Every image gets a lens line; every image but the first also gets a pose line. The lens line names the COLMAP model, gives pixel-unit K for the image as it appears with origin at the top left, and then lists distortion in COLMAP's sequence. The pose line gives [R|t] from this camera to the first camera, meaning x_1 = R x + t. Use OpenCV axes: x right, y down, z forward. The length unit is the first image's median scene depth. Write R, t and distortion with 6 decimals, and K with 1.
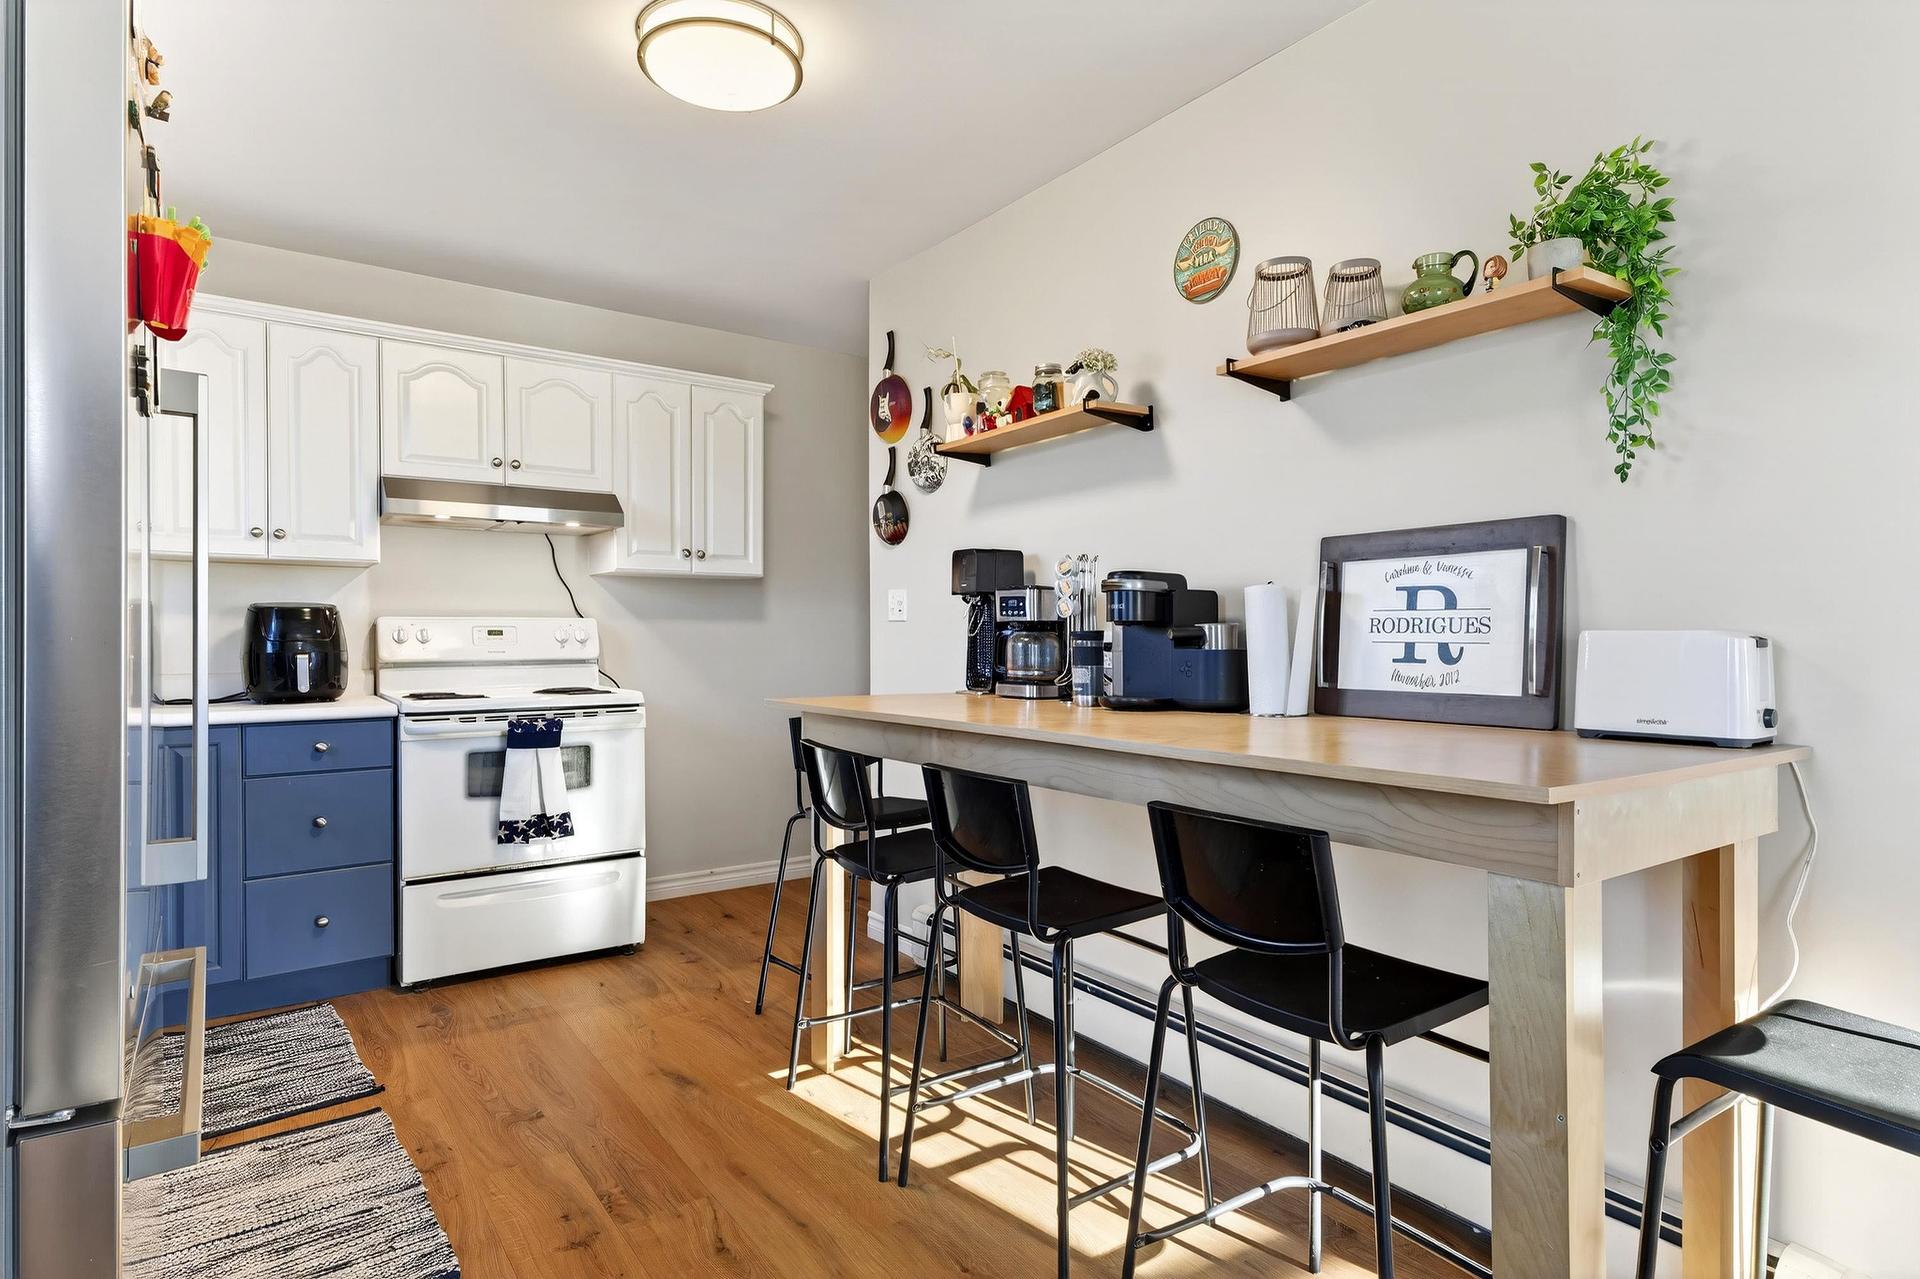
lens RADIAL K [[1019.0, 0, 929.8], [0, 1019.0, 635.0], [0, 0, 1]] dist [0.039062, -0.030790]
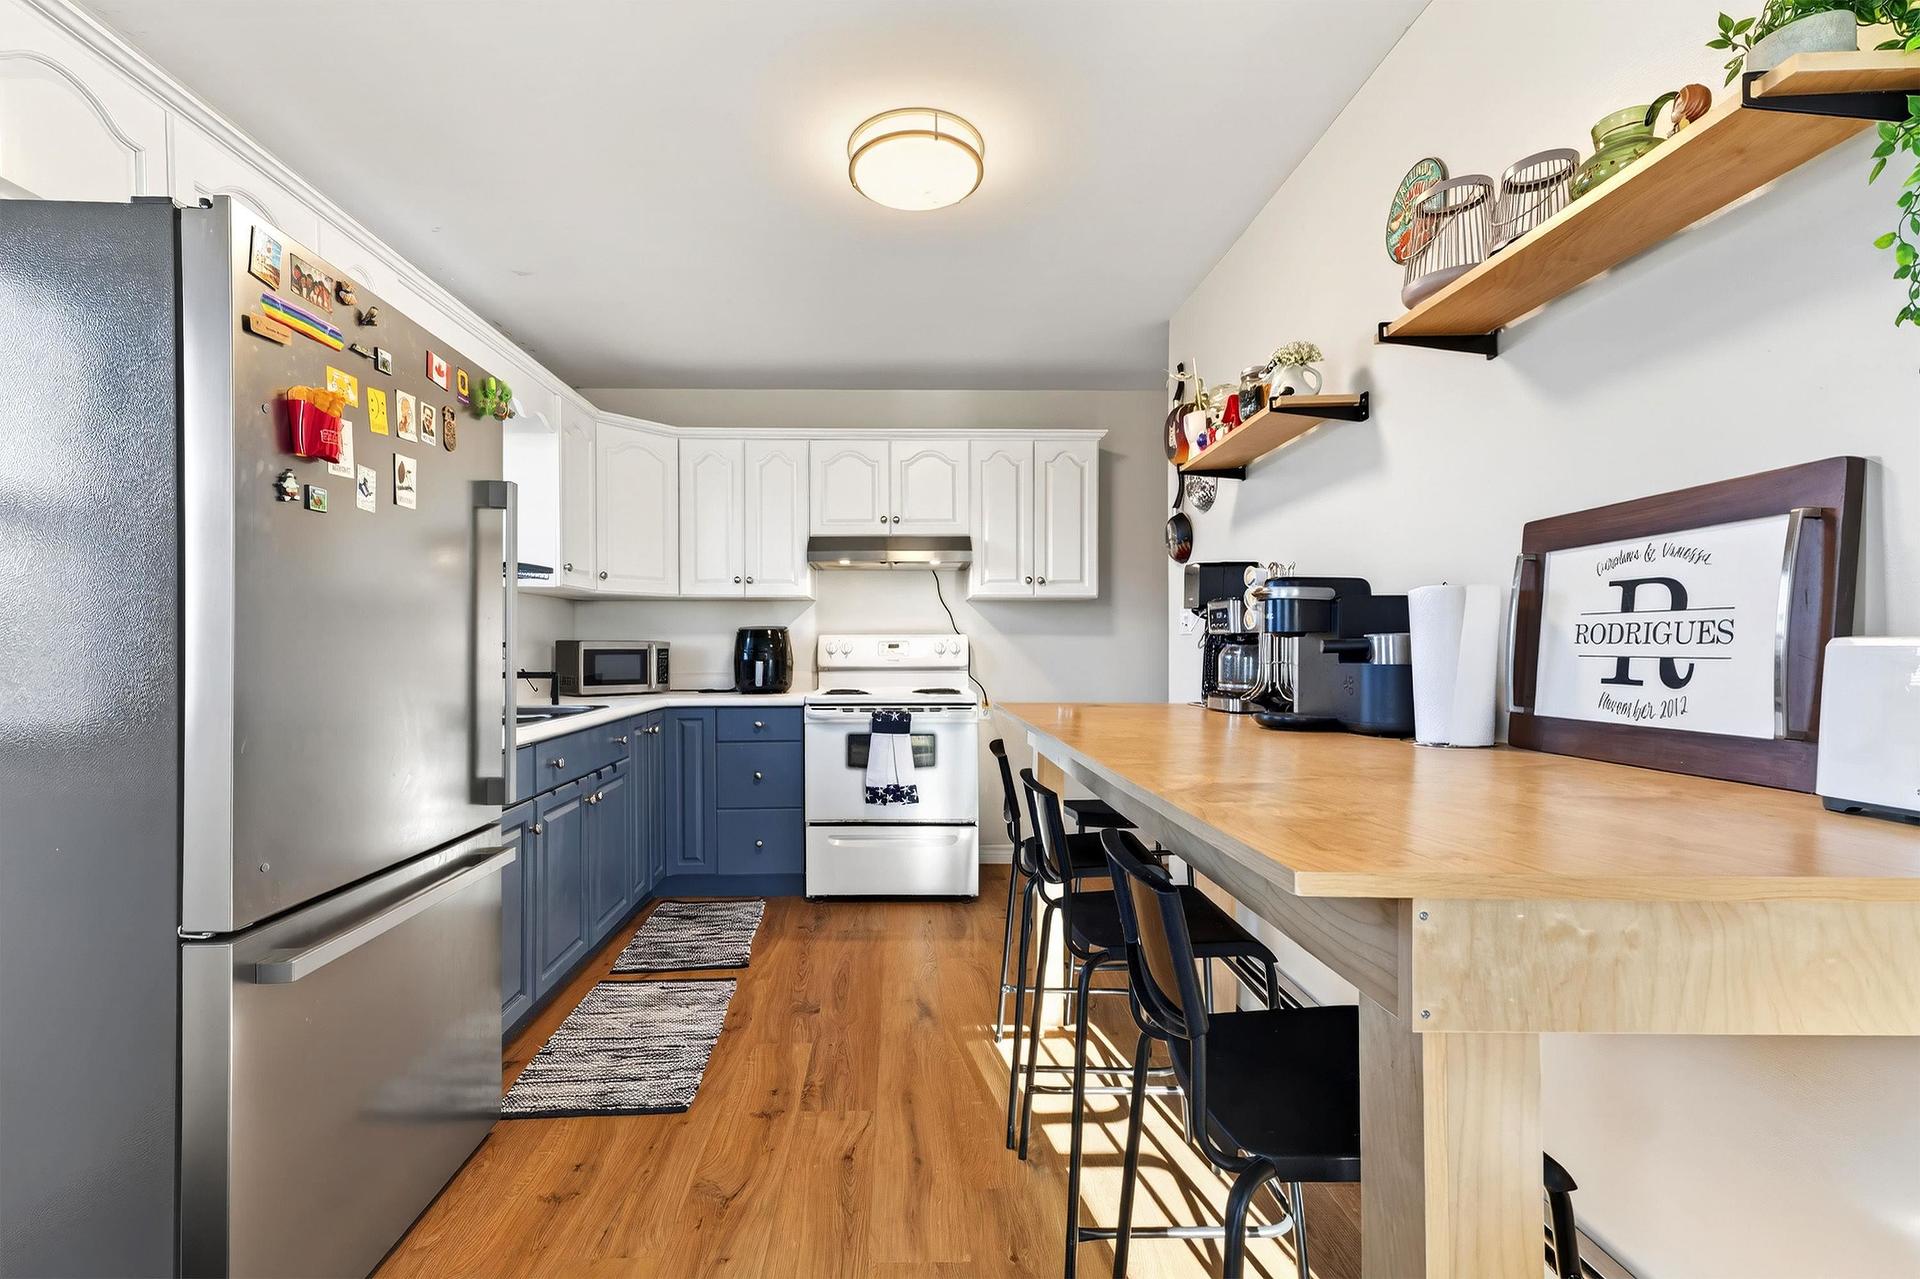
lens RADIAL K [[828.1, 0, 918.6], [0, 828.1, 649.1], [0, 0, 1]] dist [0.023415, -0.000130]
pose [[0.829516, 0.000935, -0.558483, 0.288761], [-0.001009, 0.999999, 0.000175, 0.001691], [0.558482, 0.000418, 0.829516, 0.165465]]
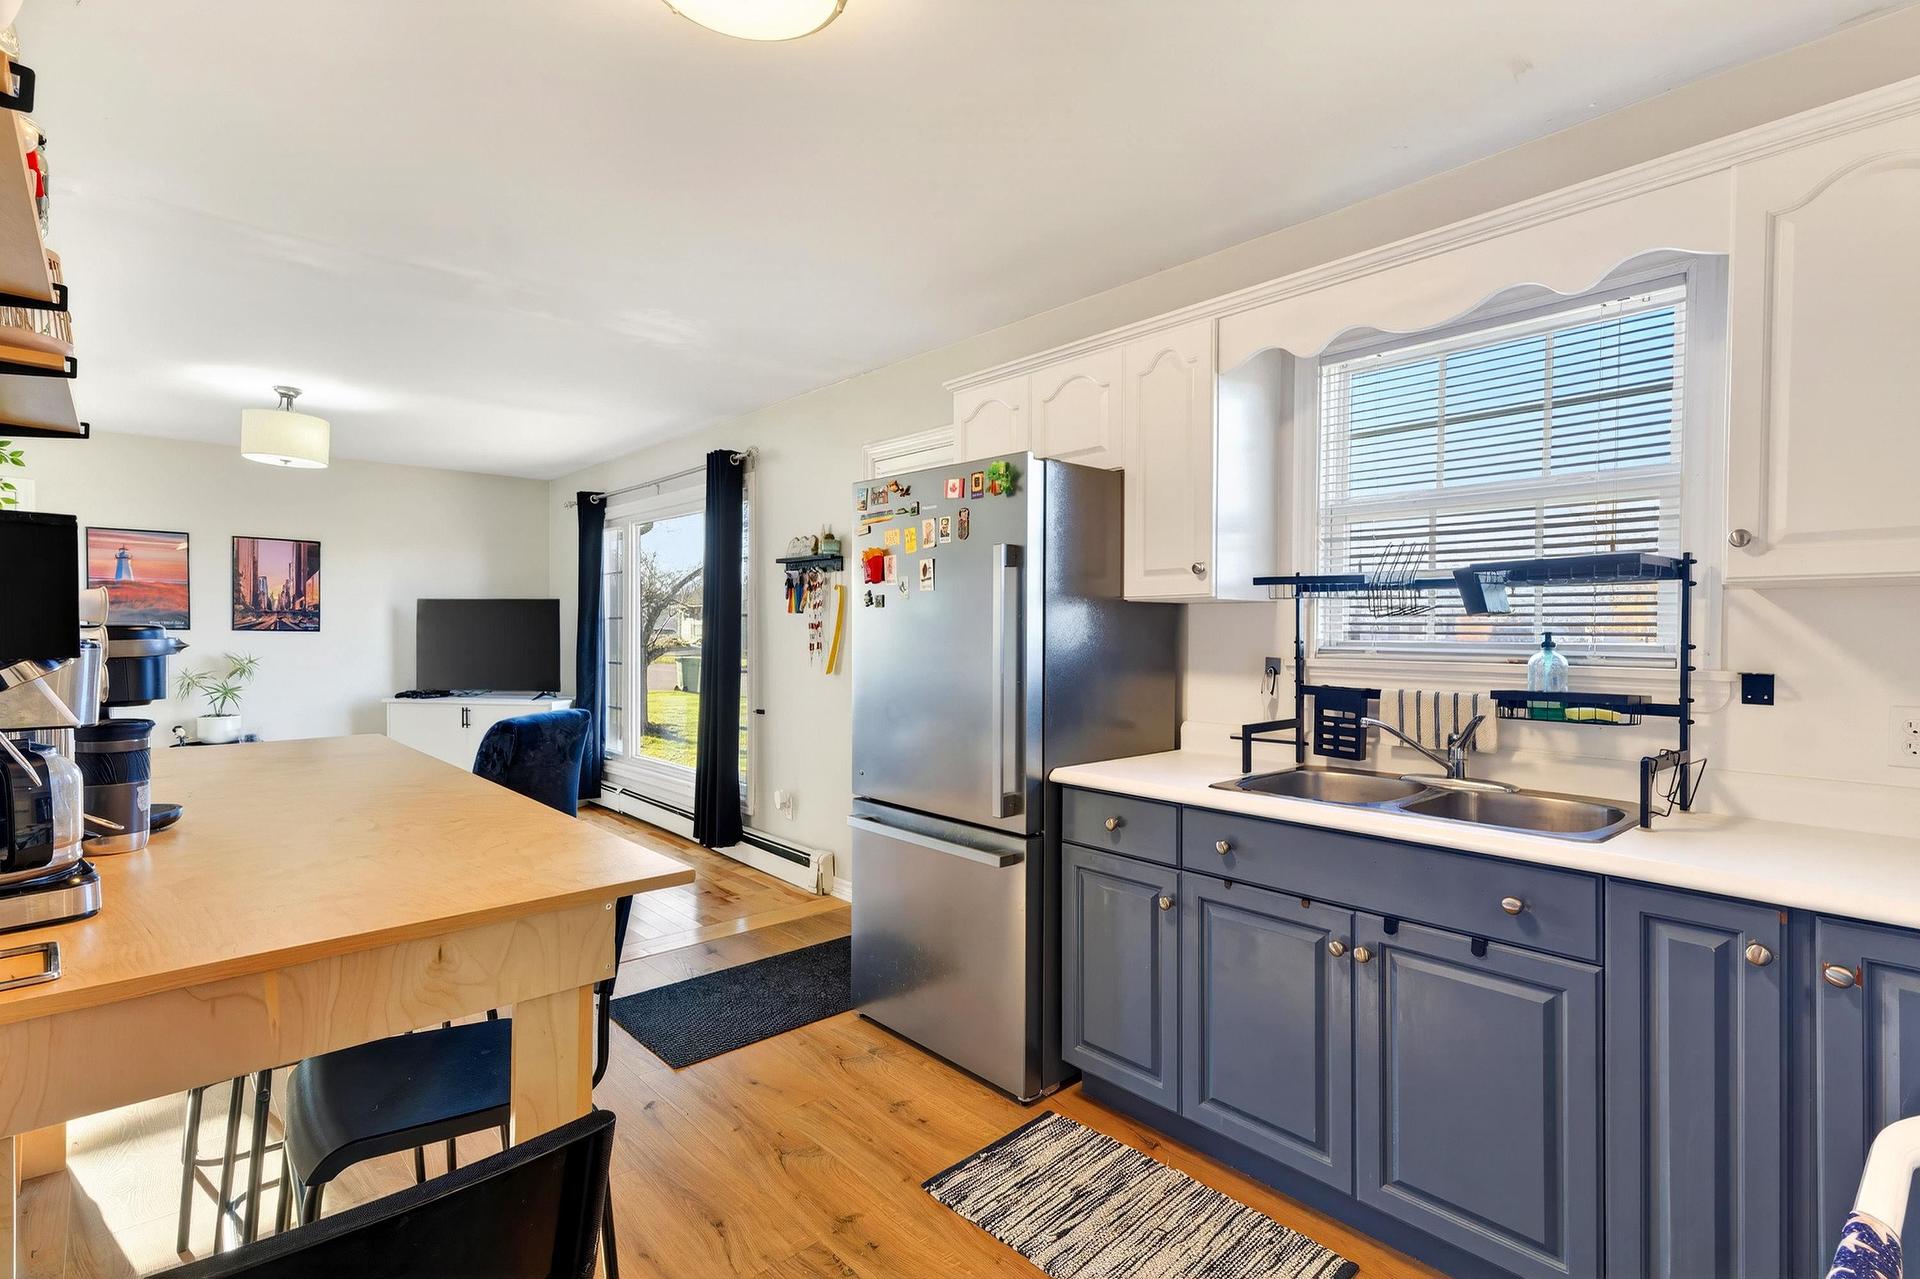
lens RADIAL K [[873.2, 0, 953.6], [0, 873.2, 638.5], [0, 0, 1]] dist [0.009411, -0.000121]
pose [[-0.990752, -0.001675, -0.135673, -0.230766], [-0.003100, 0.999942, 0.010292, -0.054198], [0.135648, 0.010618, -0.990700, 1.411044]]
